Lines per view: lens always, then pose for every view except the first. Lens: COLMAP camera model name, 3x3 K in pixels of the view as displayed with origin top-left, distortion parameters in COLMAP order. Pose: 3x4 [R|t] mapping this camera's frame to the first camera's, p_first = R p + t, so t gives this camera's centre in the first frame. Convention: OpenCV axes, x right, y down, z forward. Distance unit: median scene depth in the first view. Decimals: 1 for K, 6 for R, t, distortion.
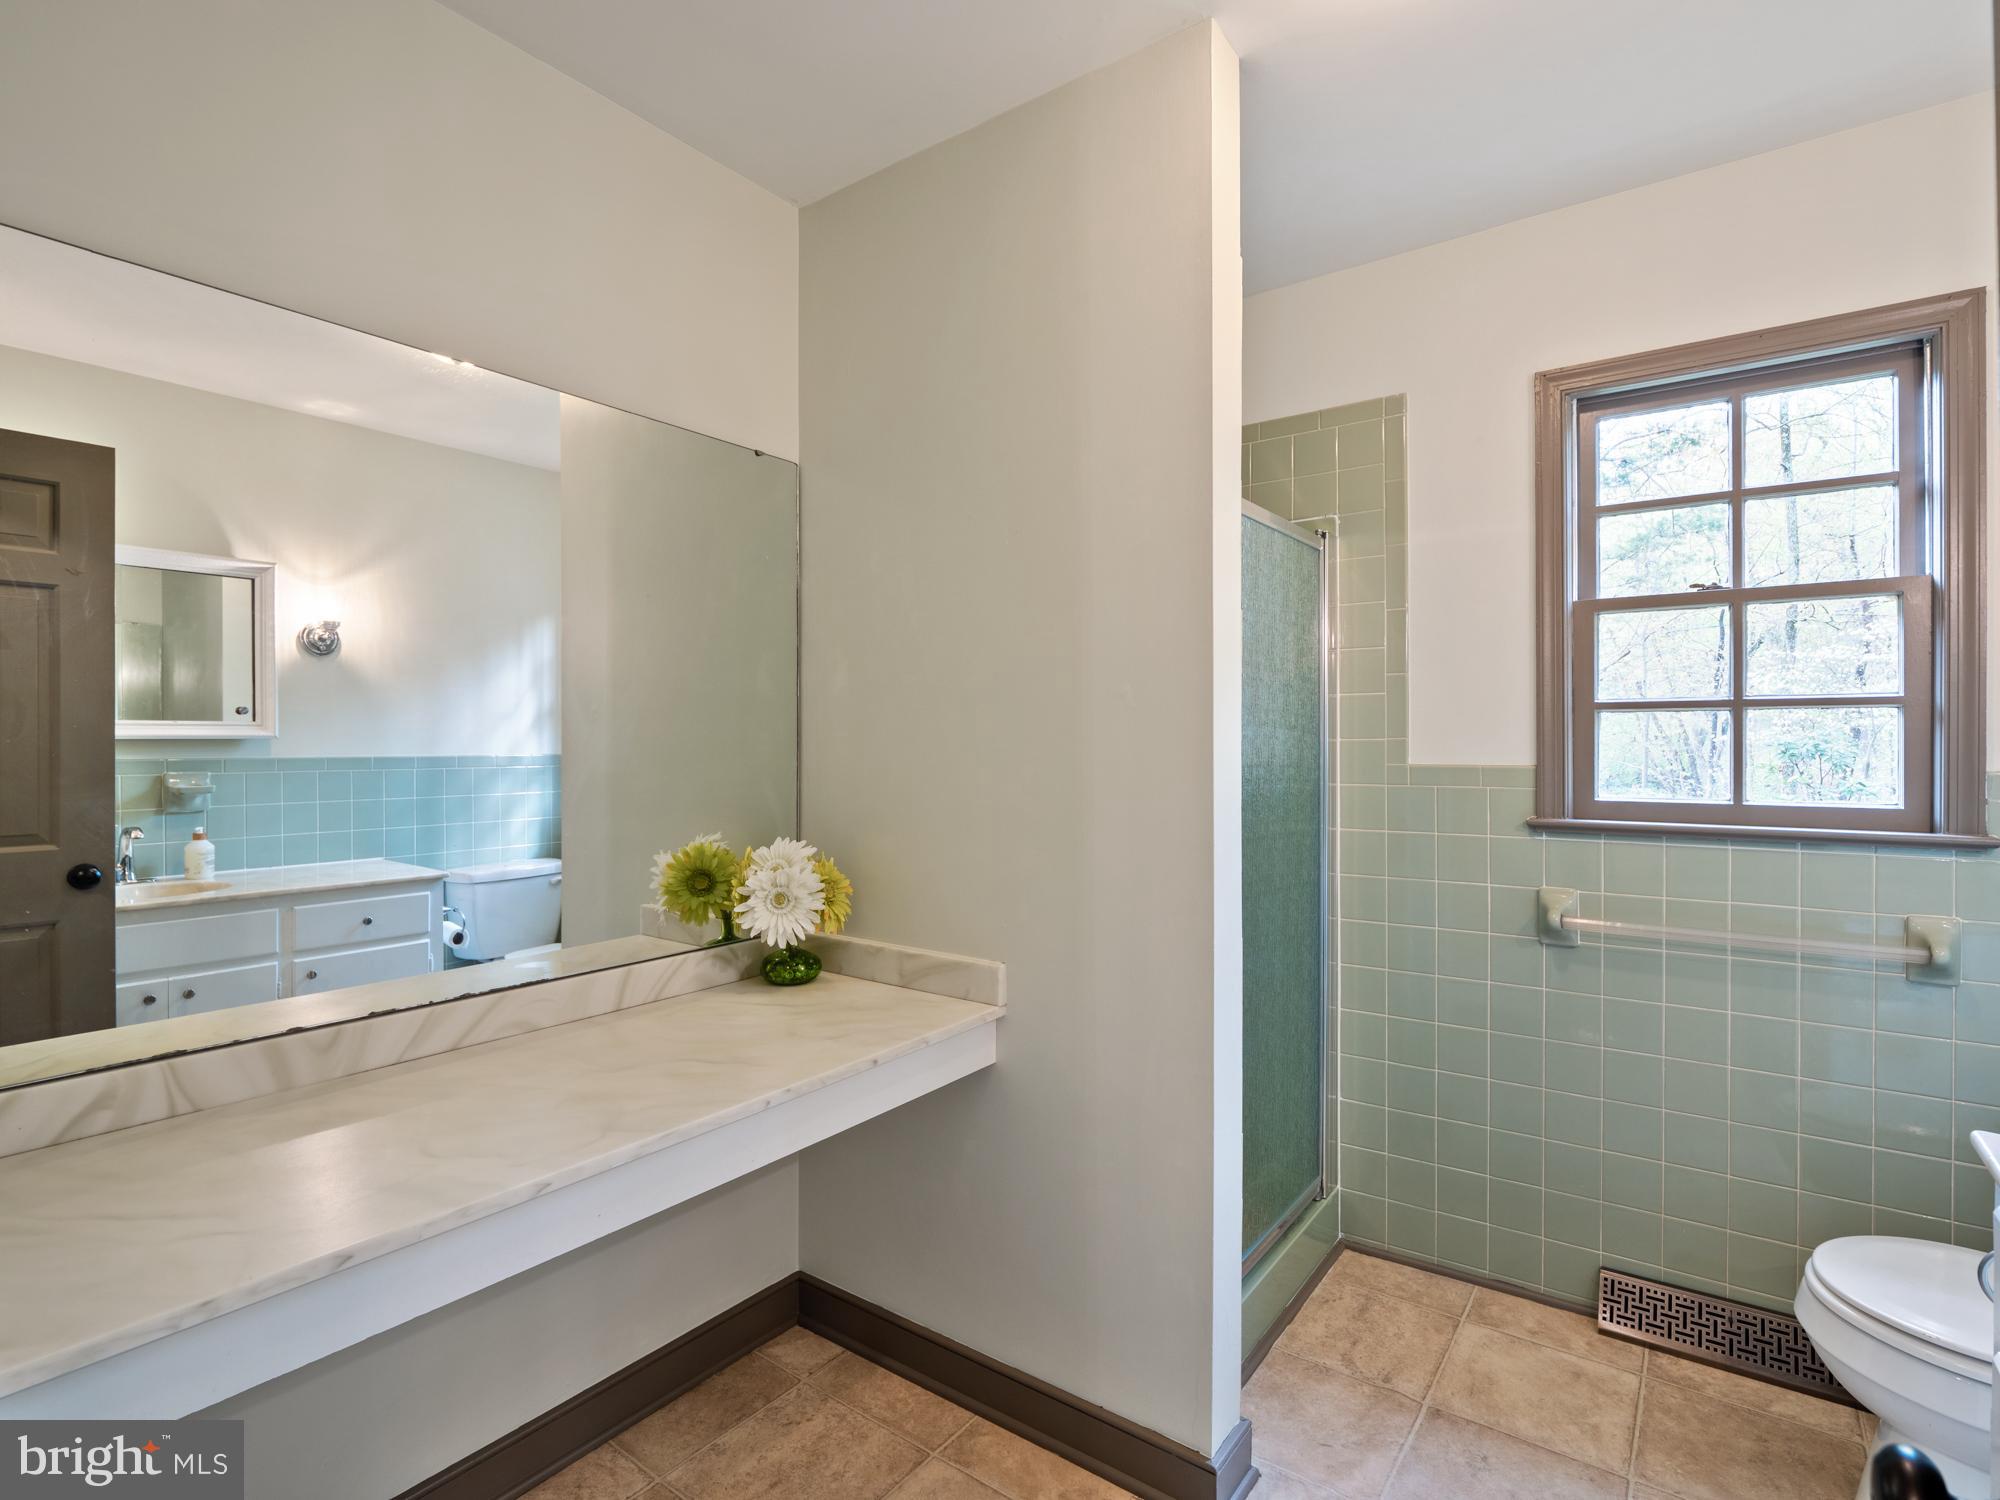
lens RADIAL K [[1007.9, 0, 1002.3], [0, 1007.9, 745.8], [0, 0, 1]] dist [-0.012079, 0.000211]
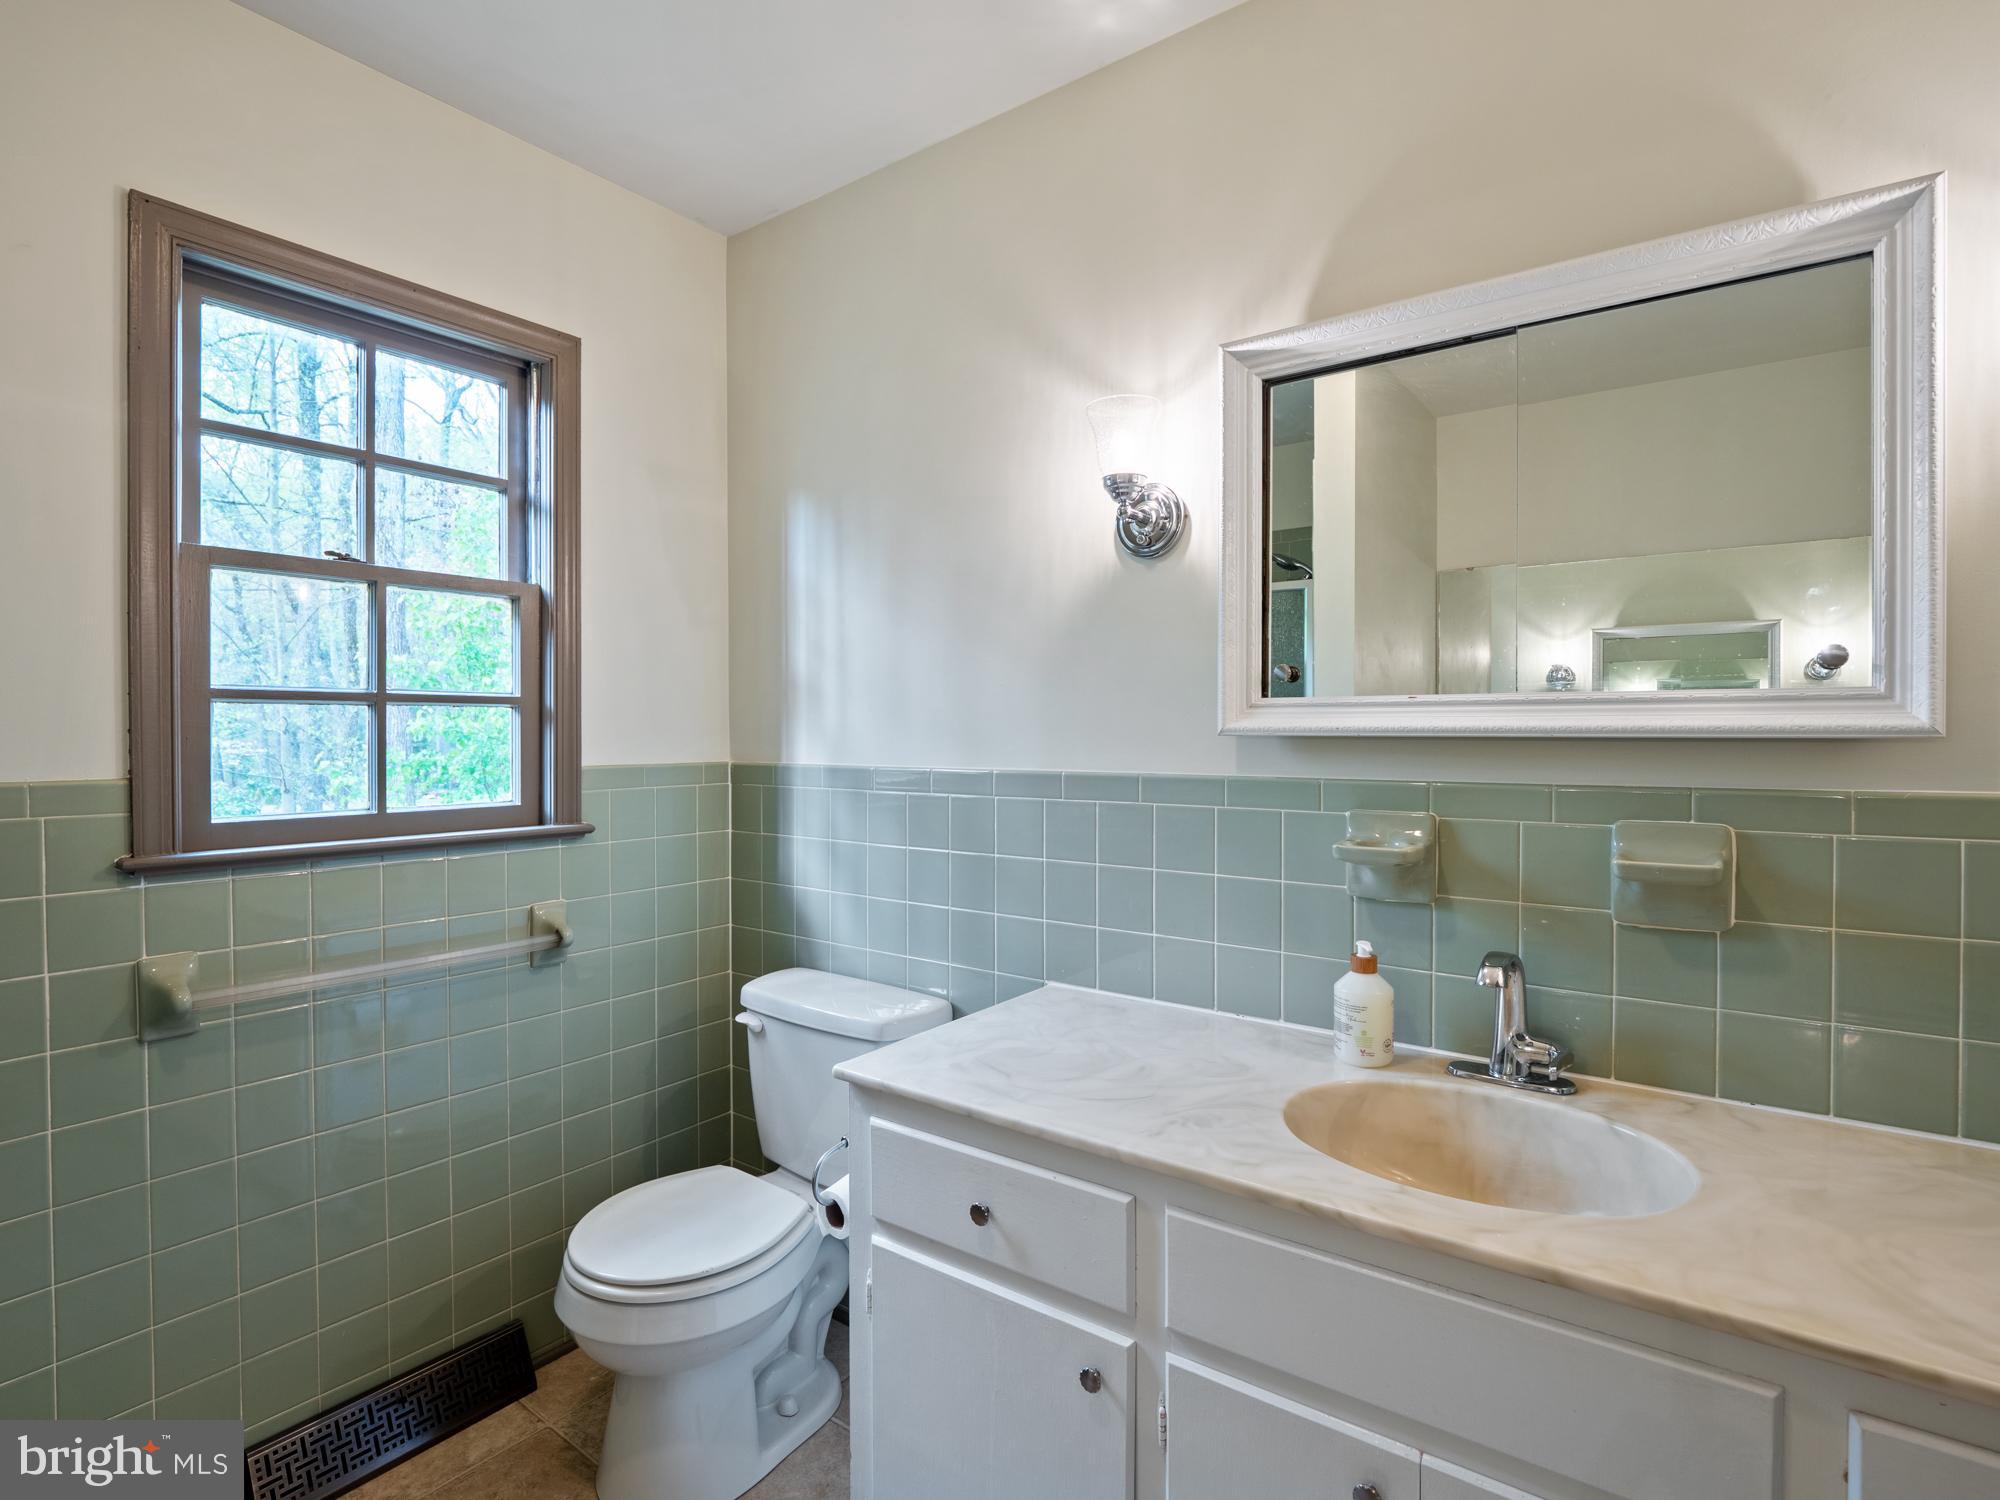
lens RADIAL K [[1007.9, 0, 1001.0], [0, 1007.9, 745.2], [0, 0, 1]] dist [-0.012079, 0.000211]
pose [[0.013000, -0.009006, 0.999875, -0.132977], [0.005821, 0.999943, 0.008931, -0.005417], [-0.999899, 0.005704, 0.013051, 0.448412]]
